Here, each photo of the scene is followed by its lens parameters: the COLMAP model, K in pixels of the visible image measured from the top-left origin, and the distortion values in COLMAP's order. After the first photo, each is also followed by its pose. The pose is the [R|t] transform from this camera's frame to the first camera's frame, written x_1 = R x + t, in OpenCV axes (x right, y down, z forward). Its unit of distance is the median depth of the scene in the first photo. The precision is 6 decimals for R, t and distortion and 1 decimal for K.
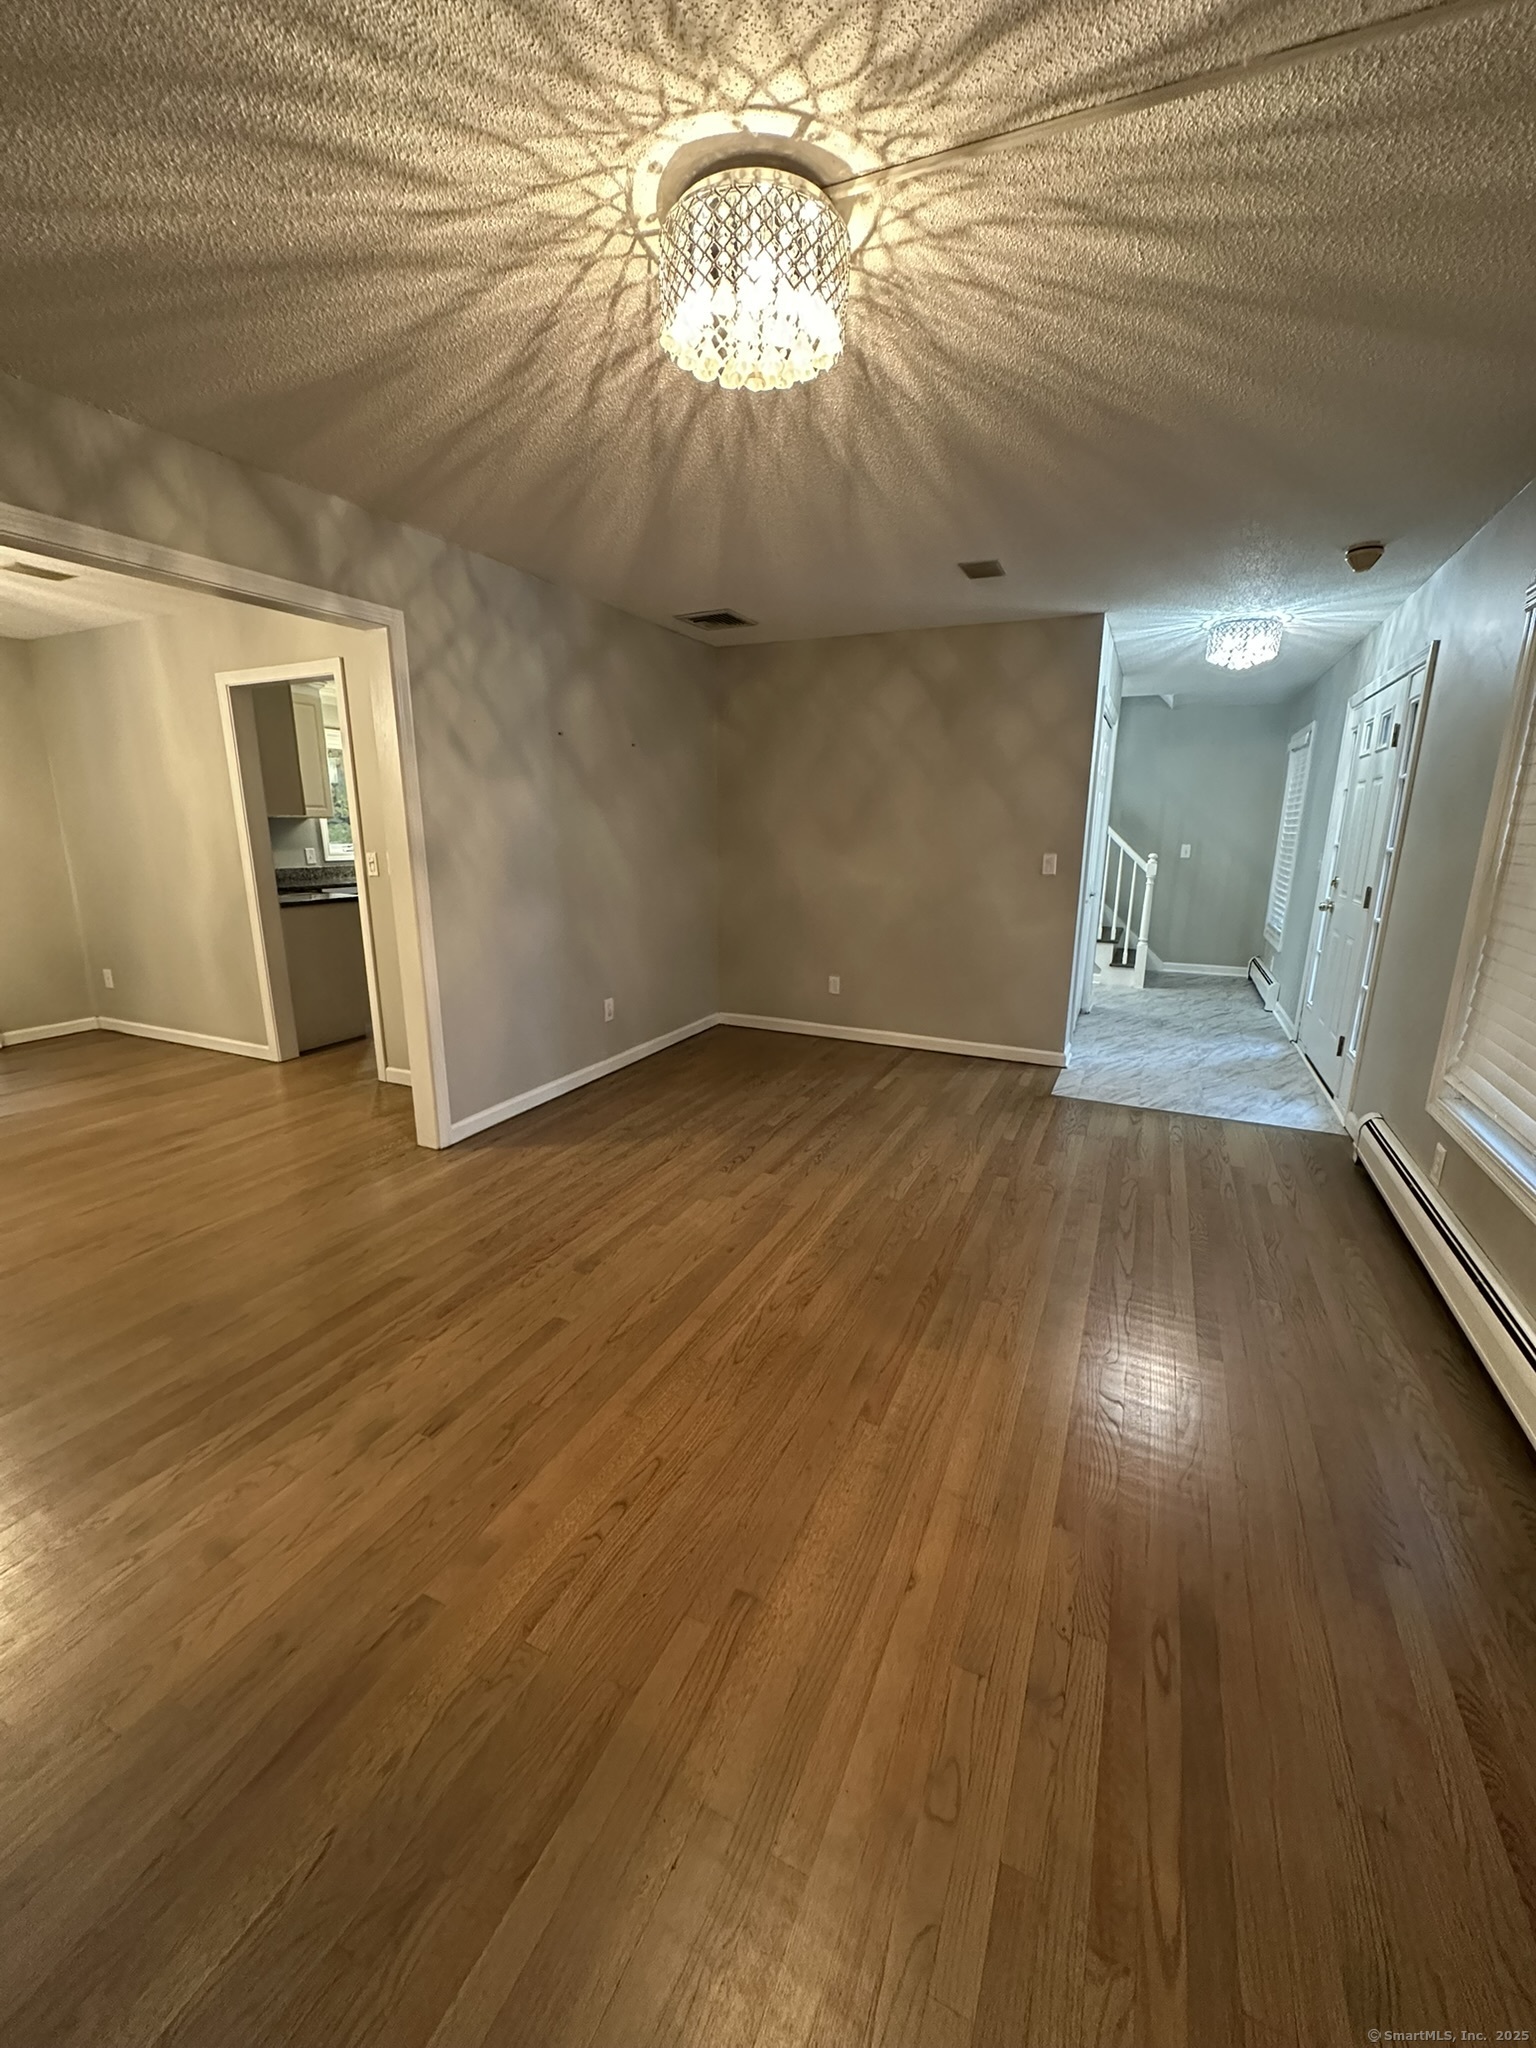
lens RADIAL K [[815.8, 0, 773.9], [0, 815.8, 1020.5], [0, 0, 1]] dist [-0.000246, -0.000135]
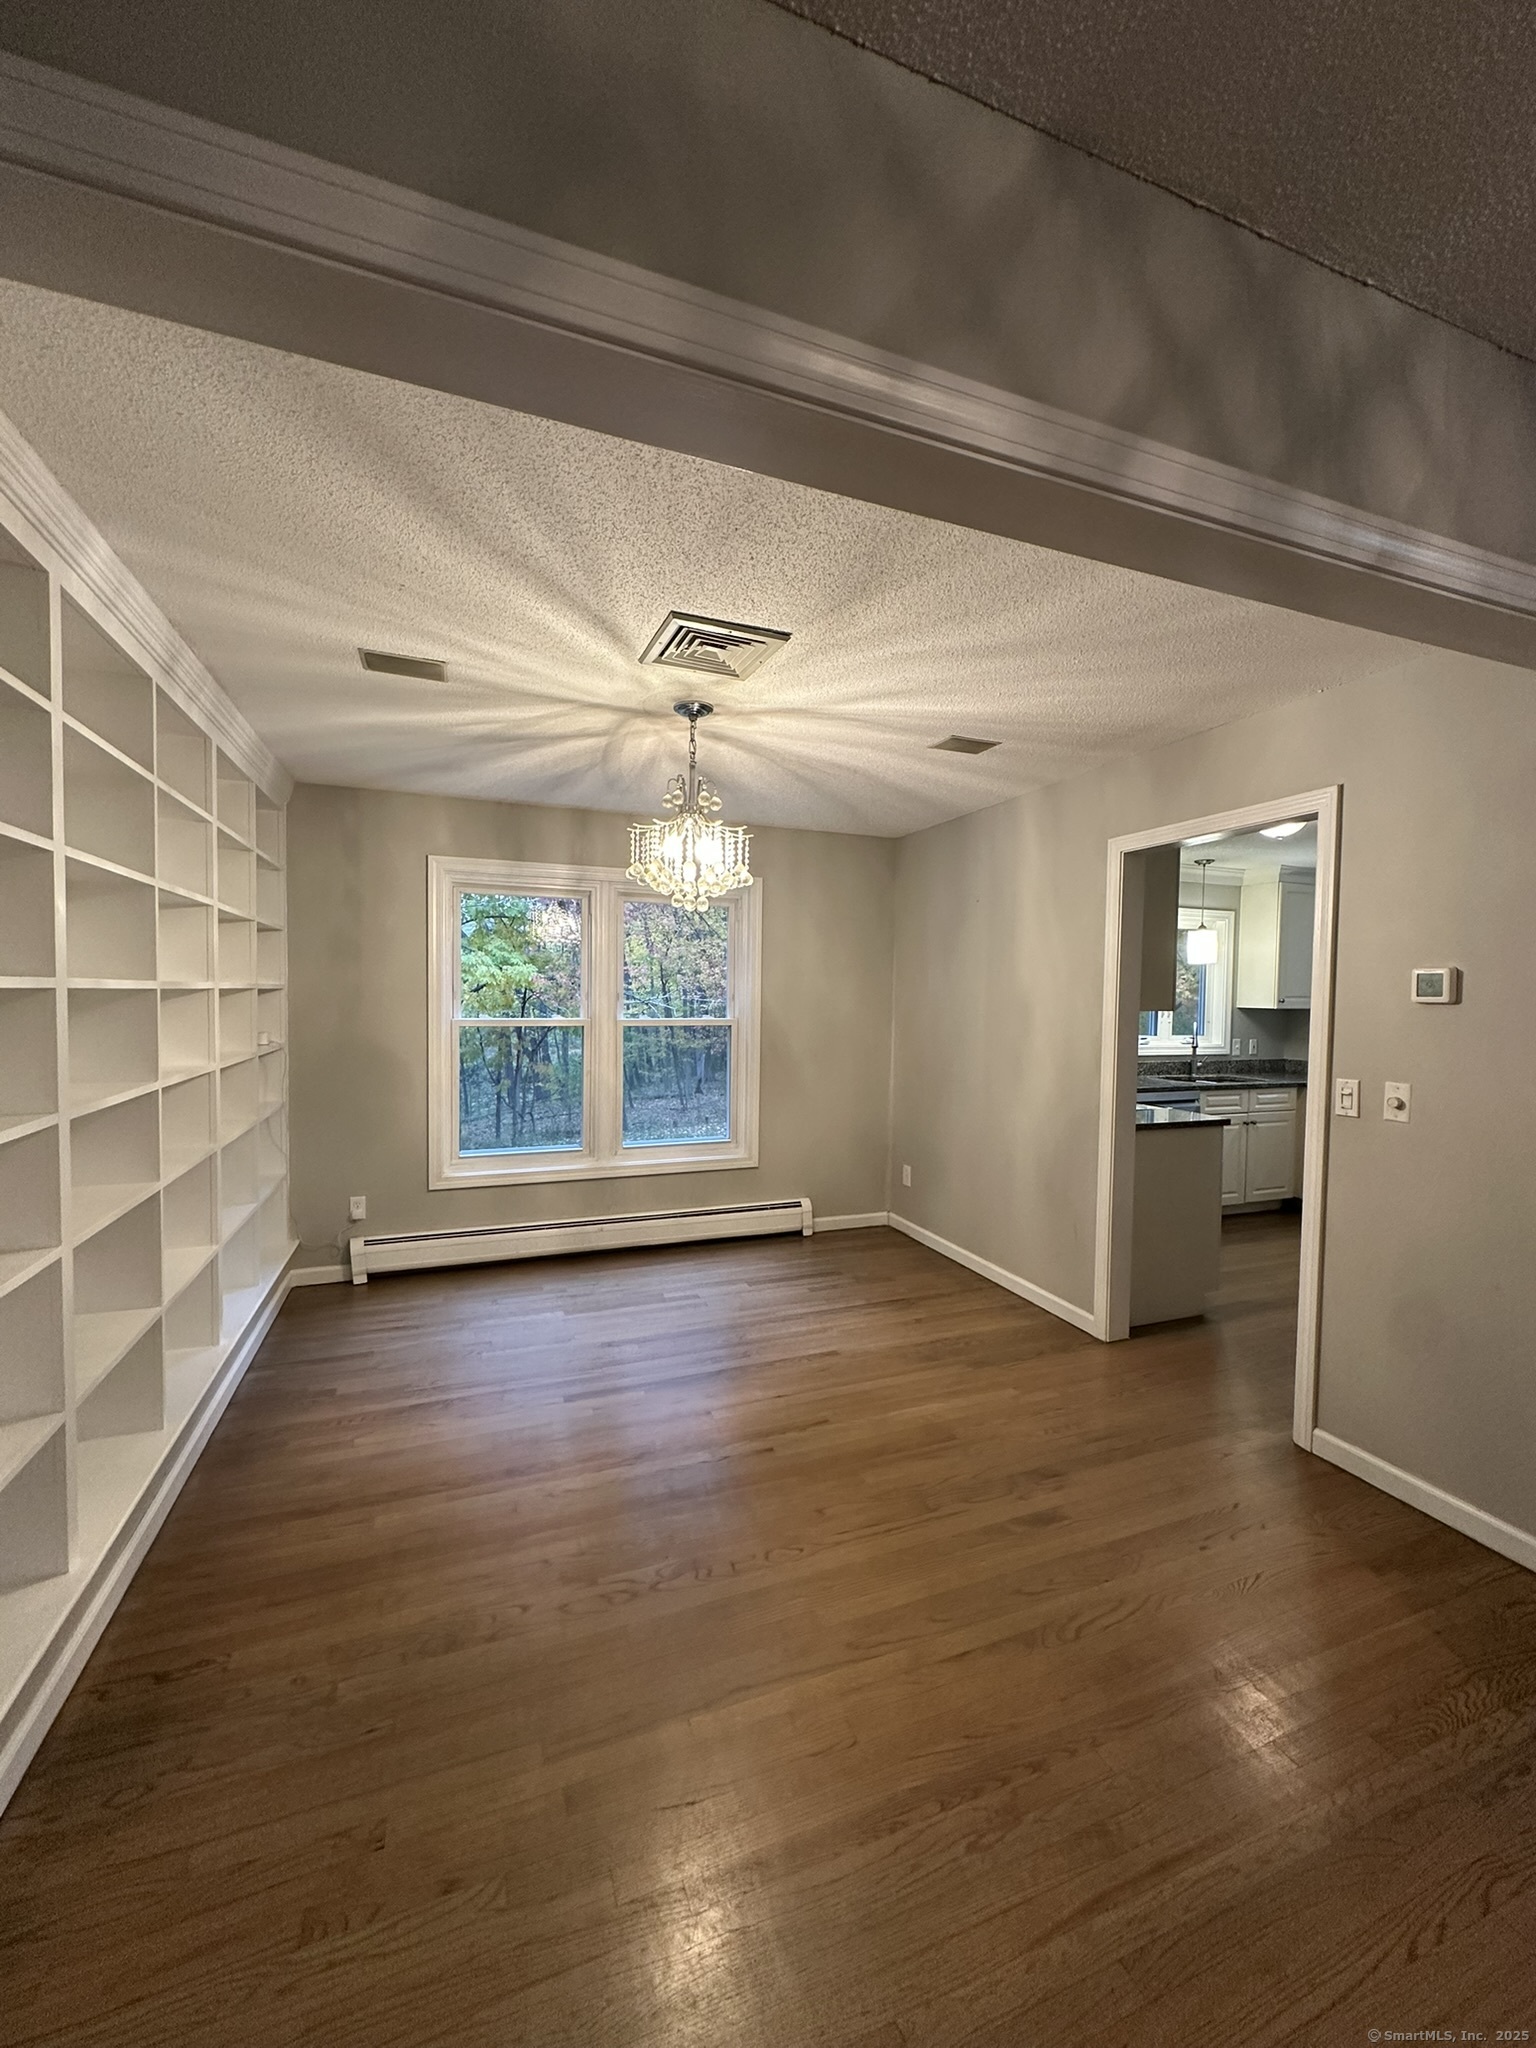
lens RADIAL K [[815.8, 0, 767.0], [0, 815.8, 1024.6], [0, 0, 1]] dist [-0.000246, -0.000135]
pose [[0.719821, 0.032601, -0.693394, -0.357873], [-0.173441, 0.975661, -0.134178, -0.080696], [0.672143, 0.216847, 0.707955, 0.242035]]
